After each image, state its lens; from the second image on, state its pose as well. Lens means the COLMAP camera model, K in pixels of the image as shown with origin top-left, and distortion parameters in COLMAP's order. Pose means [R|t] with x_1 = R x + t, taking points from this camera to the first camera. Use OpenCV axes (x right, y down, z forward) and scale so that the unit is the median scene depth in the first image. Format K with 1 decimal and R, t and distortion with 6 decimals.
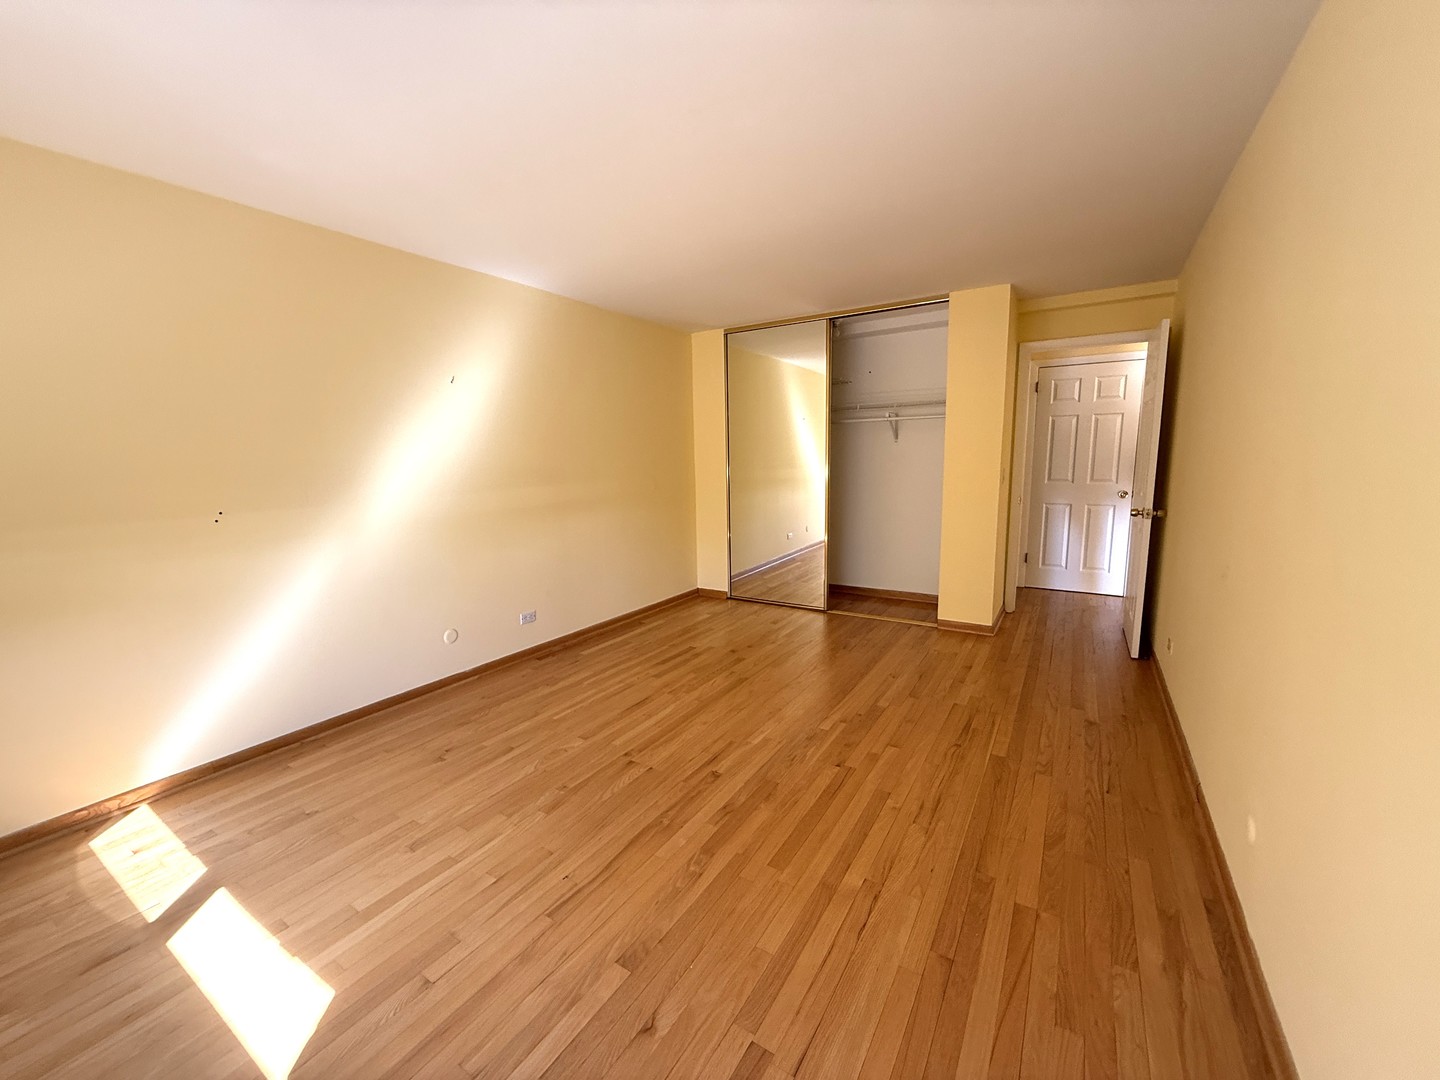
lens RADIAL K [[576.9, 0, 718.0], [0, 576.9, 540.5], [0, 0, 1]] dist [0.003376, -0.000082]
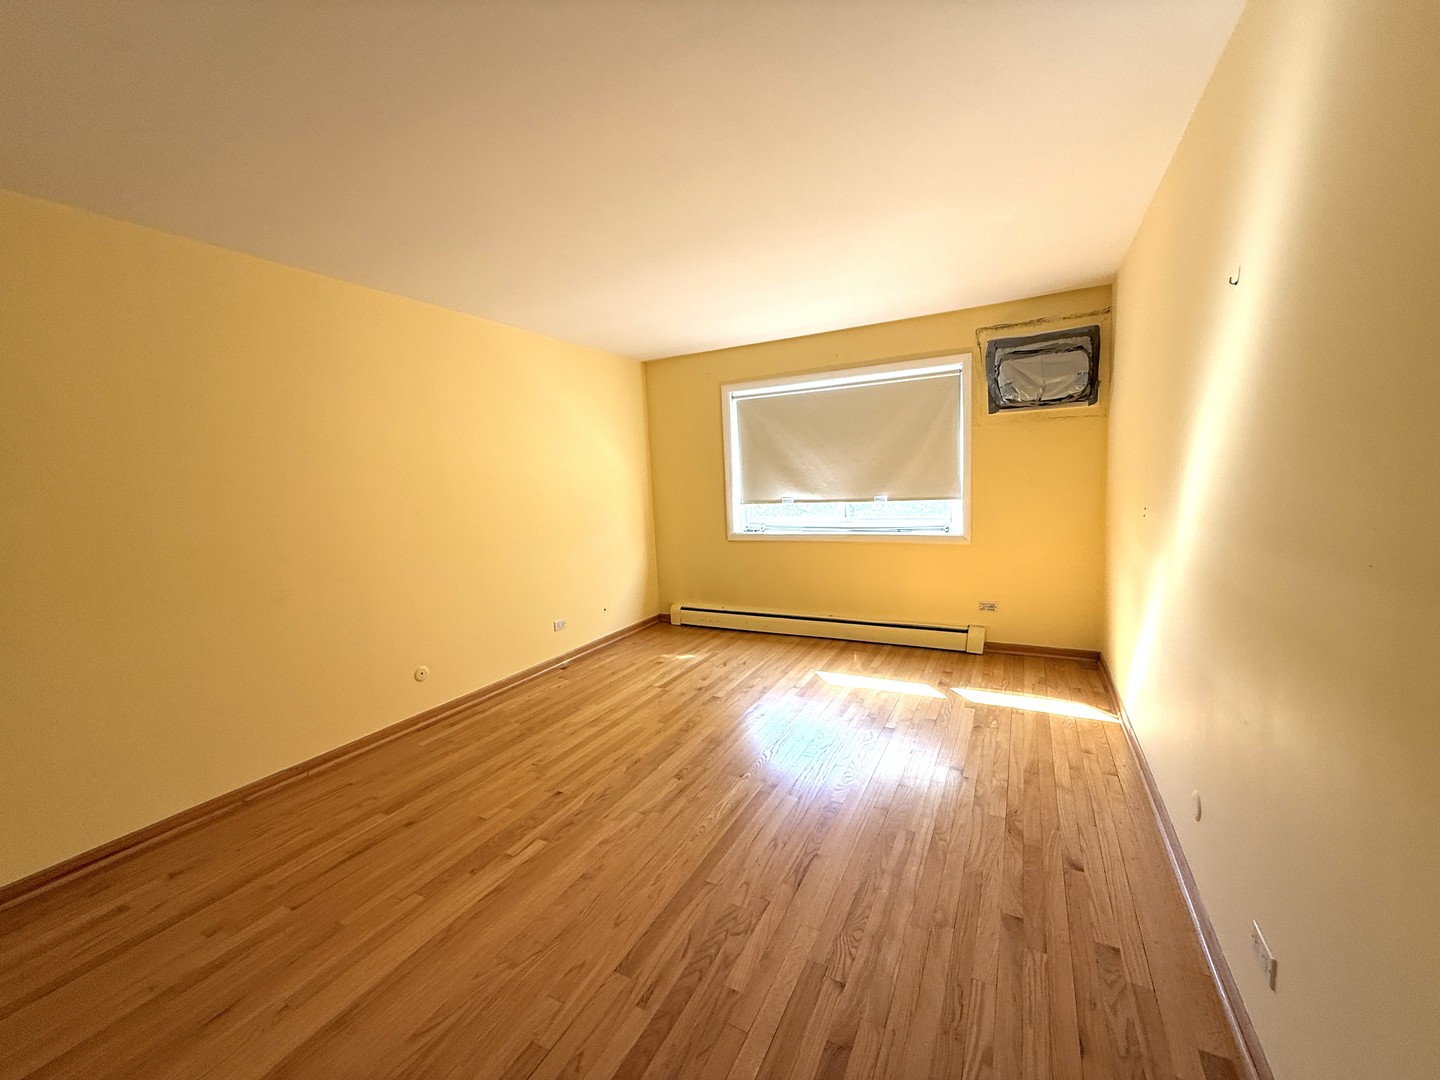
lens RADIAL K [[576.9, 0, 717.7], [0, 576.9, 543.3], [0, 0, 1]] dist [0.003376, -0.000082]
pose [[-0.994987, 0.075469, -0.065617, -0.036395], [0.055855, 0.963627, 0.261349, -0.287863], [0.082954, 0.256374, -0.963012, 1.895125]]
